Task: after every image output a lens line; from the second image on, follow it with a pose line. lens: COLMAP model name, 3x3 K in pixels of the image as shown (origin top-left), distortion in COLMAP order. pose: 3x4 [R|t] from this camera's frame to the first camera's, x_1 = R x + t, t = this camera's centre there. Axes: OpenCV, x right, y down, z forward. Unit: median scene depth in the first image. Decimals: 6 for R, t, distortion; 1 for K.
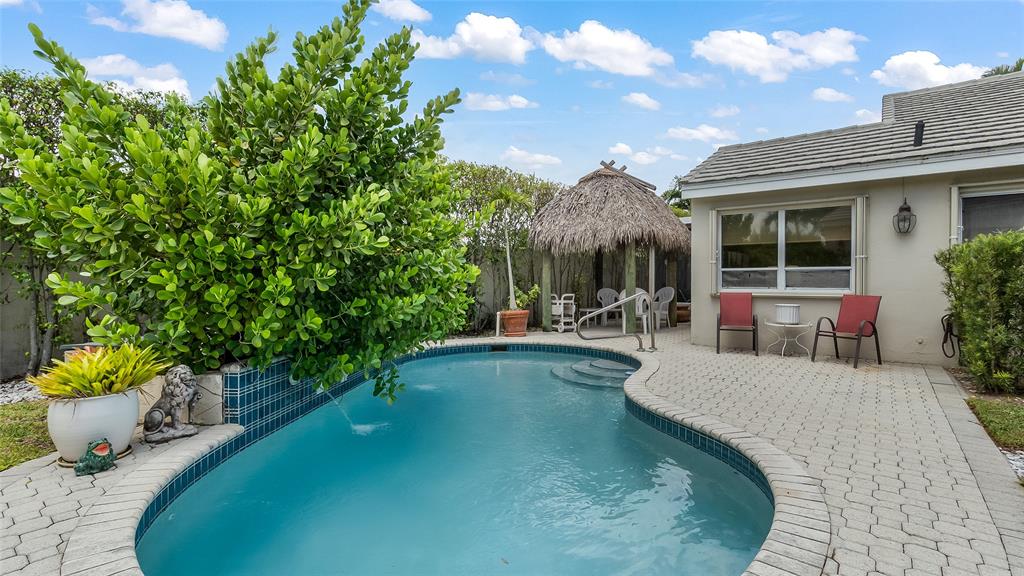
lens RADIAL K [[472.8, 0, 516.6], [0, 472.8, 283.7], [0, 0, 1]] dist [-0.007113, 0.001140]
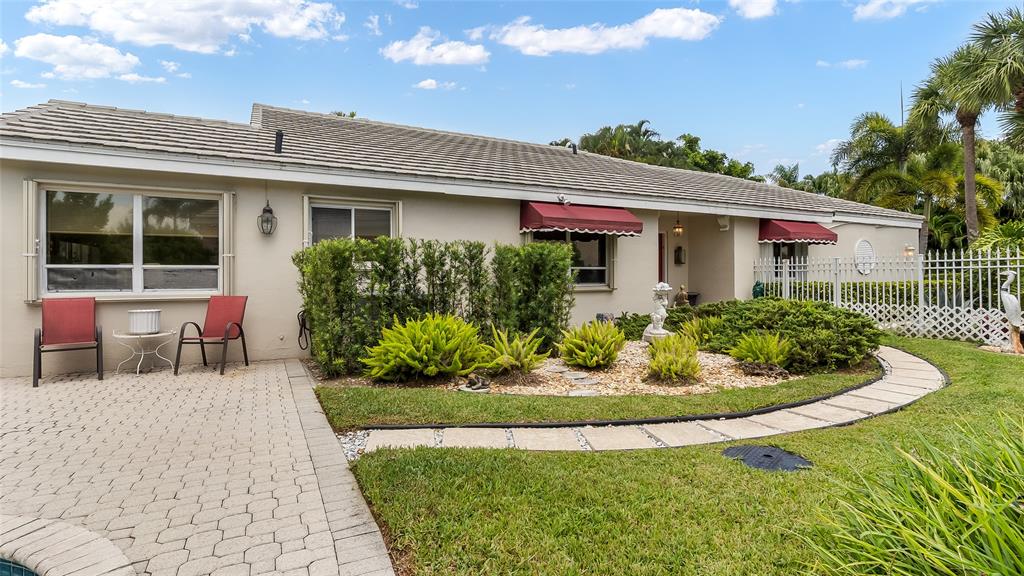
lens RADIAL K [[472.8, 0, 509.1], [0, 472.8, 280.8], [0, 0, 1]] dist [-0.007113, 0.001140]
pose [[0.416228, -0.008403, 0.909222, 0.107775], [0.012174, 0.999919, 0.003668, -0.002468], [-0.909179, 0.009542, 0.416296, 0.093107]]
